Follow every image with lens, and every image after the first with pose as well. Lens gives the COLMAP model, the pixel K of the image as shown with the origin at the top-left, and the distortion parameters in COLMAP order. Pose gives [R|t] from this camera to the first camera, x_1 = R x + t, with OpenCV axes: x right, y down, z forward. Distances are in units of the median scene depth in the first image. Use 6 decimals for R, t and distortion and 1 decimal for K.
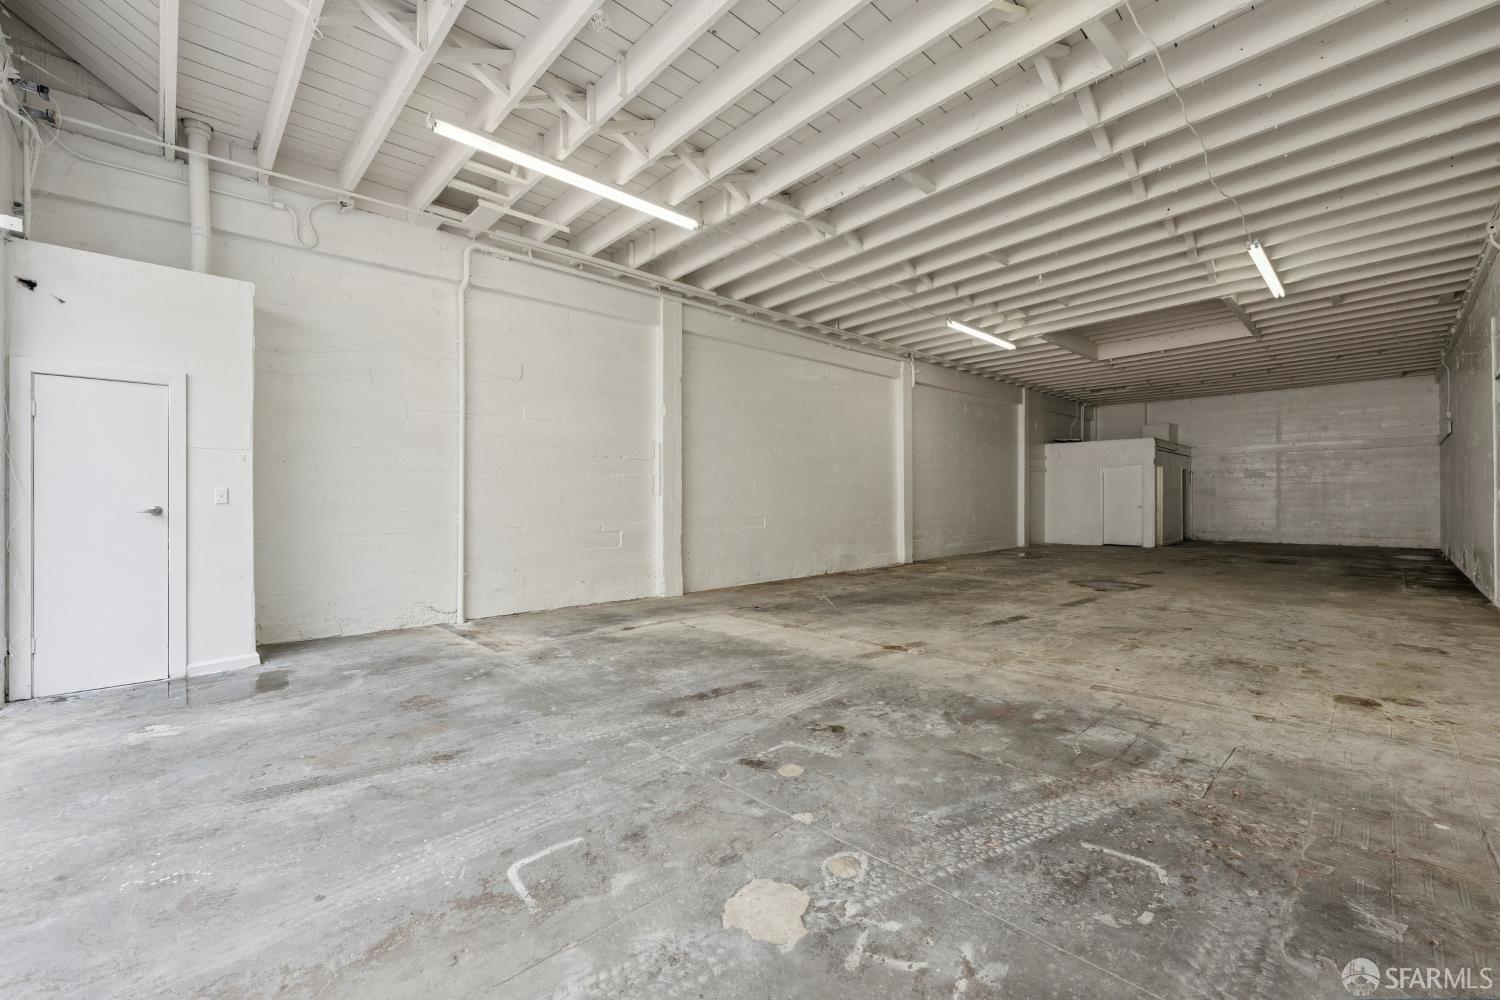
lens RADIAL K [[619.3, 0, 750.0], [0, 619.3, 500.0], [0, 0, 1]] dist [-0.000041, -0.000222]
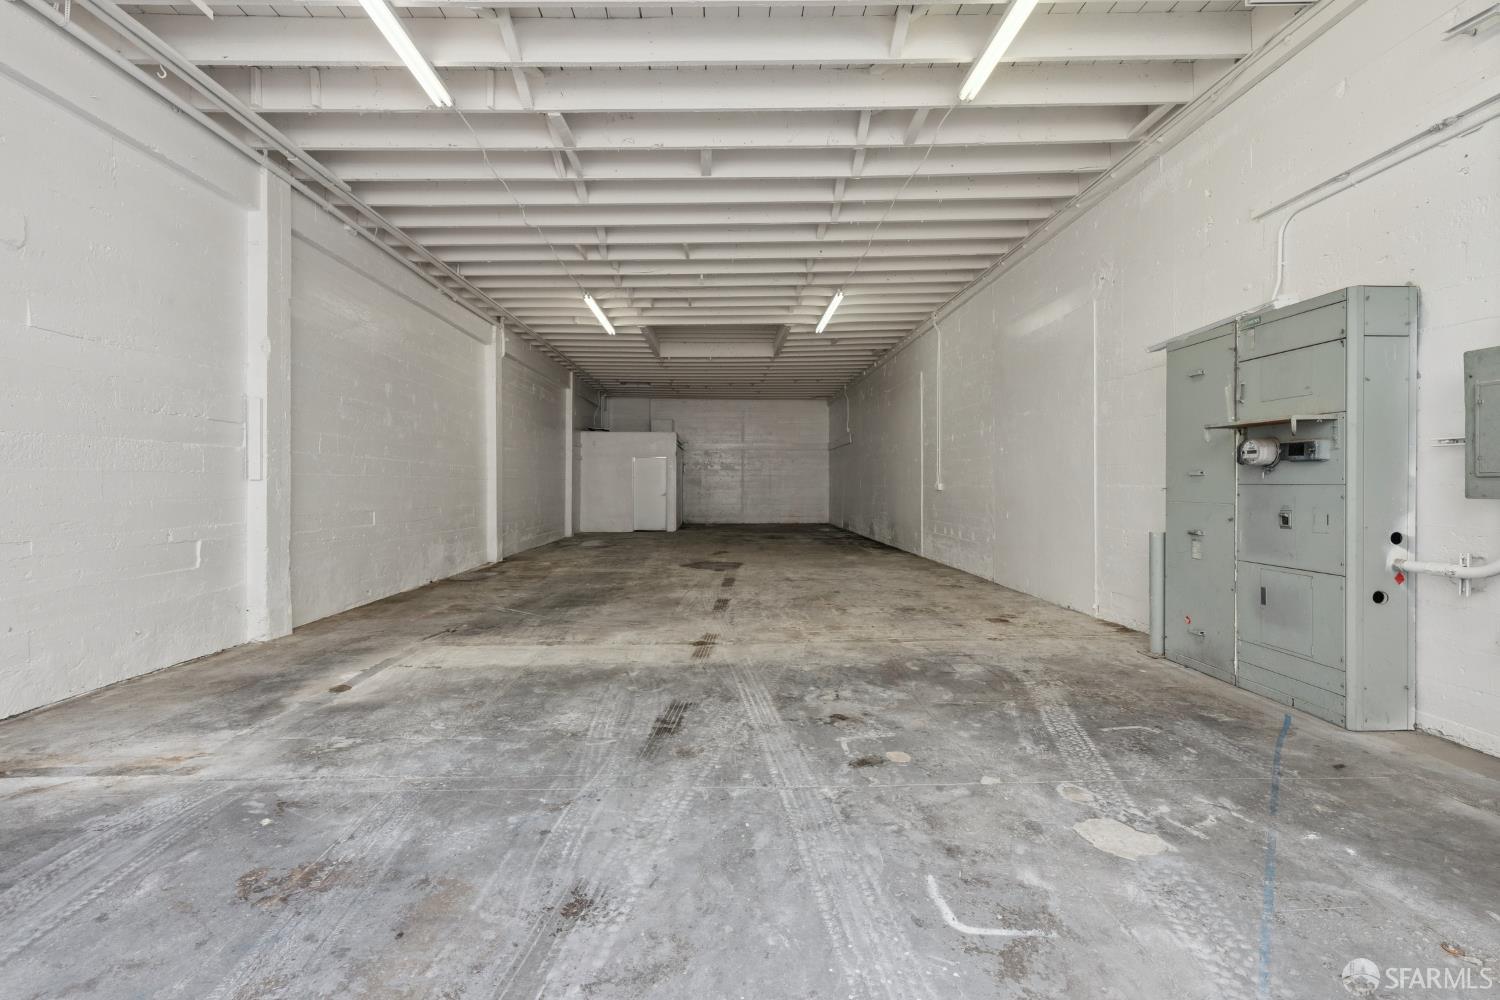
lens RADIAL K [[685.2, 0, 750.0], [0, 685.2, 500.0], [0, 0, 1]] dist [0.001274, -0.000183]
pose [[0.661515, -0.011383, 0.749846, -0.675203], [-0.002298, 0.999849, 0.017206, -0.003181], [-0.749929, -0.013105, 0.661389, 0.319151]]
